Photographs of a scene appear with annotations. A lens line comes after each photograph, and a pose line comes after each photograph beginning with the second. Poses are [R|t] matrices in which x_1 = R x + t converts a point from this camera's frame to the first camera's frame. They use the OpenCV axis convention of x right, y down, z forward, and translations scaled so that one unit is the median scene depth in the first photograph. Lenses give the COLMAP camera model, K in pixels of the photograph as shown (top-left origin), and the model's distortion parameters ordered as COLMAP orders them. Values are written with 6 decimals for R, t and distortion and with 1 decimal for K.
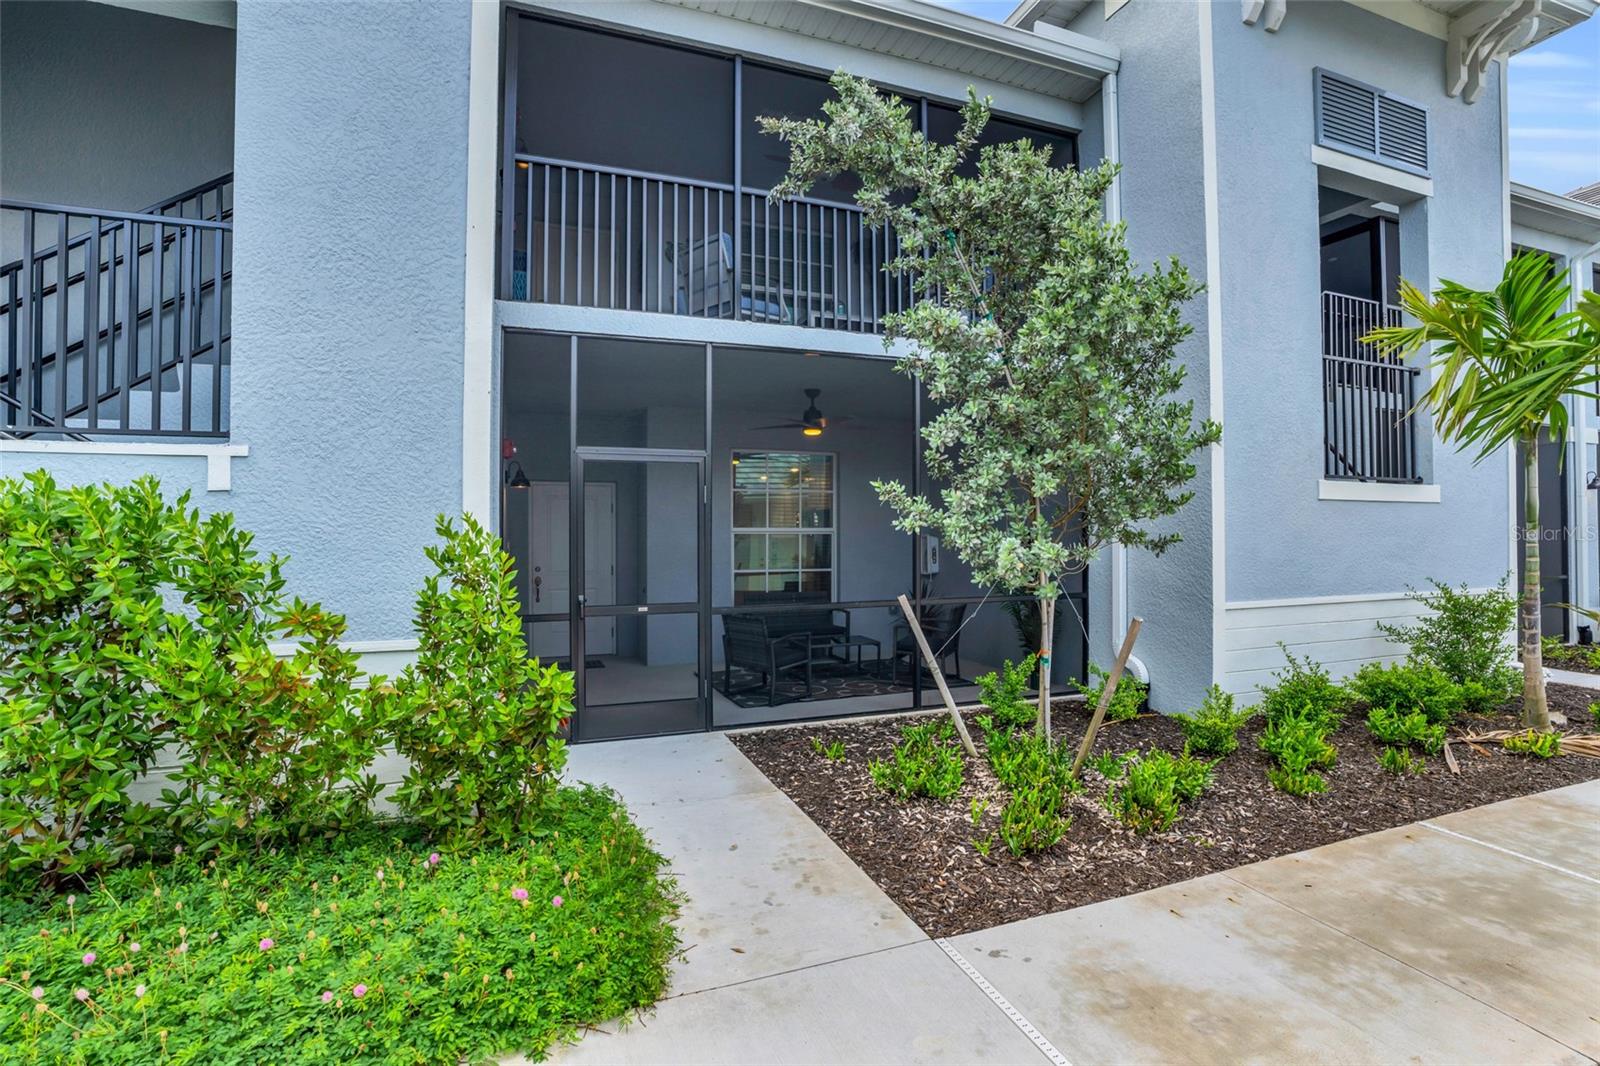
lens RADIAL K [[741.0, 0, 797.4], [0, 741.0, 532.9], [0, 0, 1]] dist [-0.068107, 0.023638]
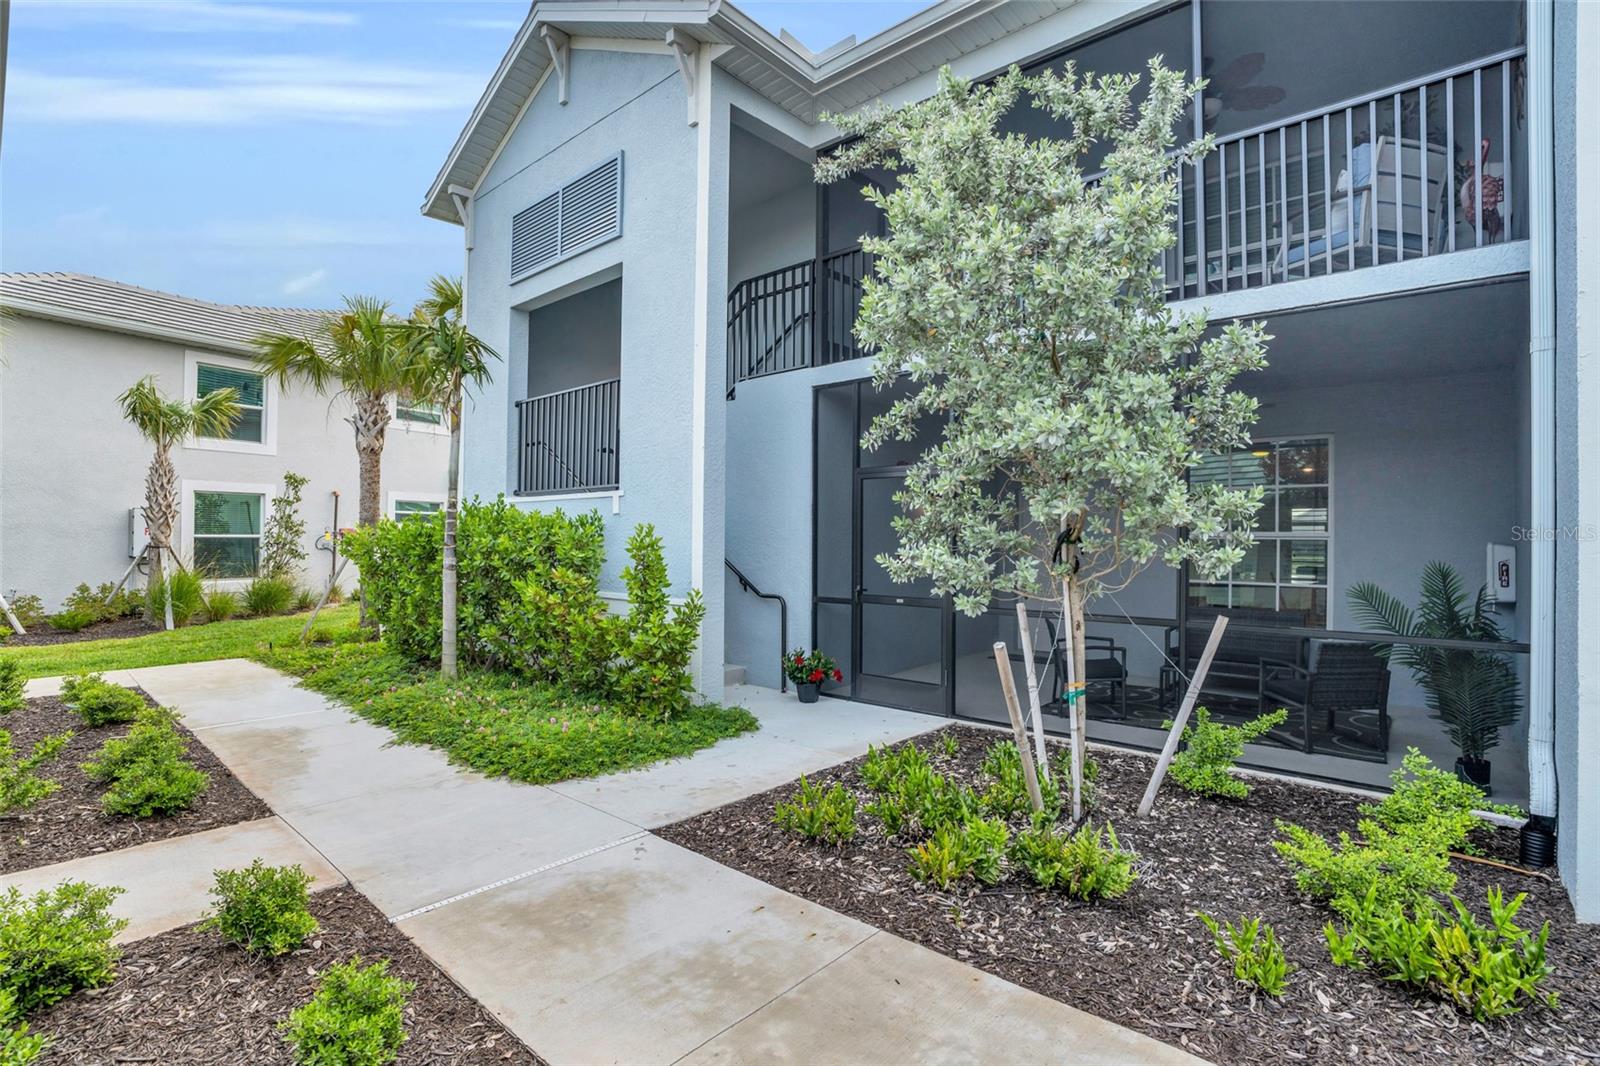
lens RADIAL K [[741.0, 0, 797.4], [0, 741.0, 532.9], [0, 0, 1]] dist [-0.068107, 0.023638]
pose [[0.486669, 0.001739, -0.873585, 1.254308], [-0.004793, 0.999988, -0.000680, -0.008235], [0.873573, 0.004518, 0.486671, 0.459550]]
